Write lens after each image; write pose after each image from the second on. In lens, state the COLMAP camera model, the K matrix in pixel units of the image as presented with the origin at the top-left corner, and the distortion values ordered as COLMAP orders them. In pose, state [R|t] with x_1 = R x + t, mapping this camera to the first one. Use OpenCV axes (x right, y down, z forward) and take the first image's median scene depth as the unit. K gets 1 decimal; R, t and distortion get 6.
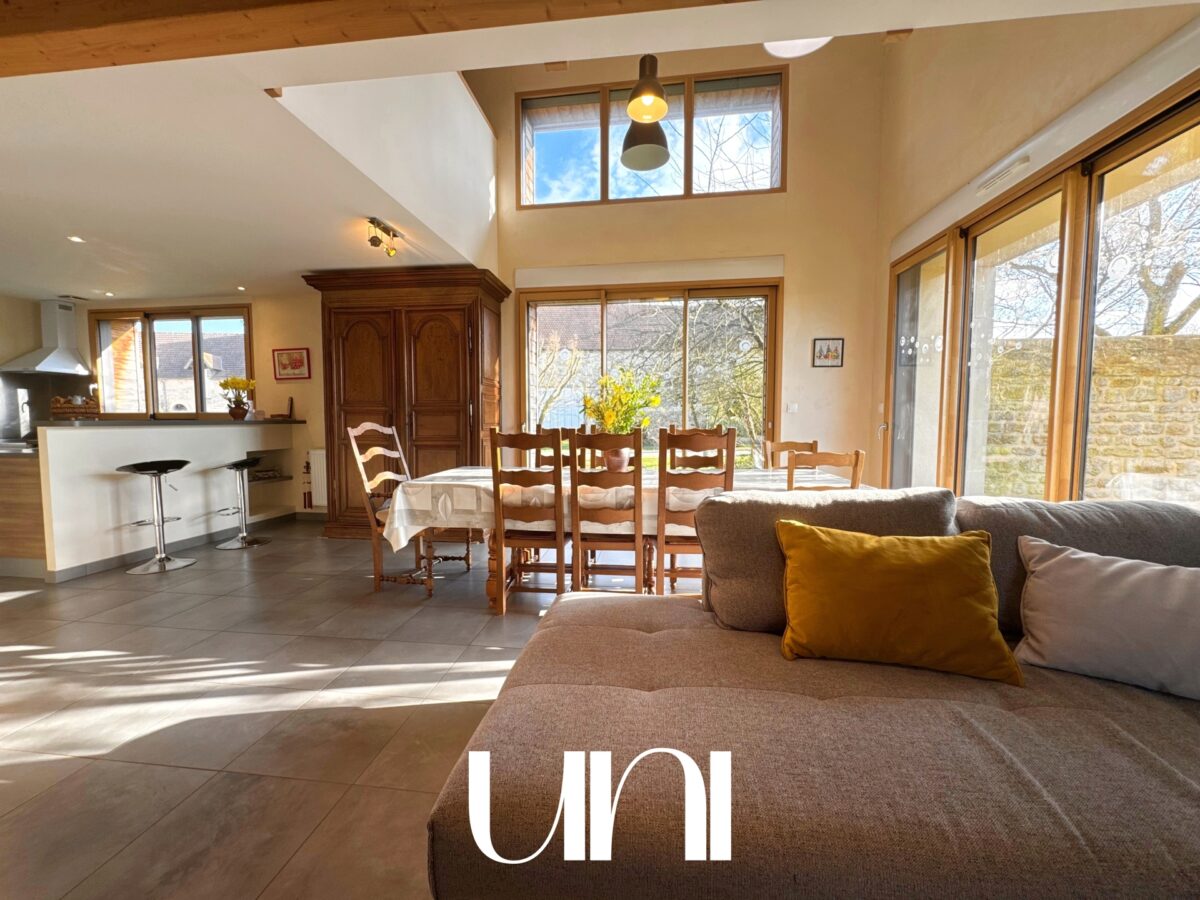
lens RADIAL K [[477.2, 0, 602.1], [0, 477.2, 445.3], [0, 0, 1]] dist [-0.002948, 0.000143]
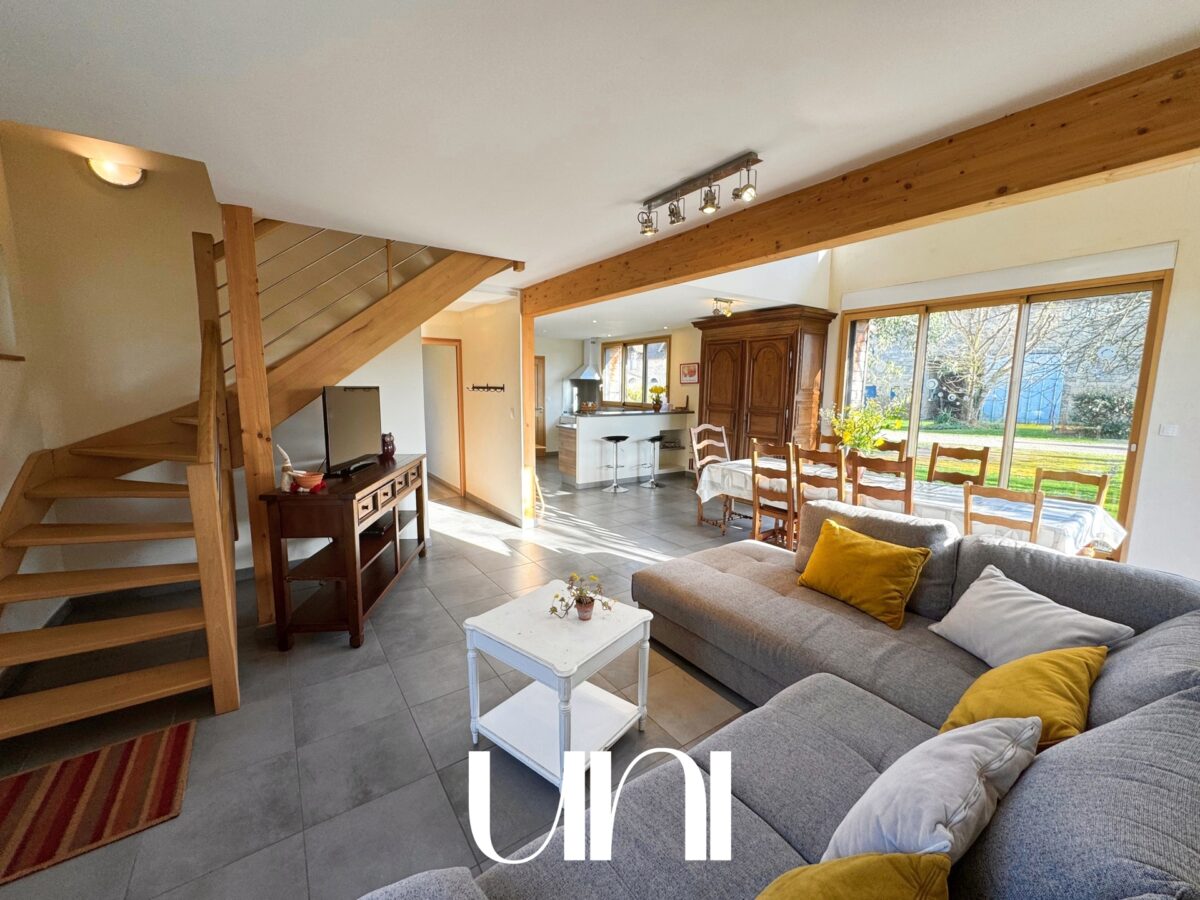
lens RADIAL K [[477.2, 0, 600.1], [0, 477.2, 446.4], [0, 0, 1]] dist [-0.002948, 0.000143]
pose [[0.665104, 0.103231, -0.739581, 0.371998], [-0.052776, 0.994420, 0.091339, -0.078724], [0.744884, -0.021718, 0.666841, -0.275903]]
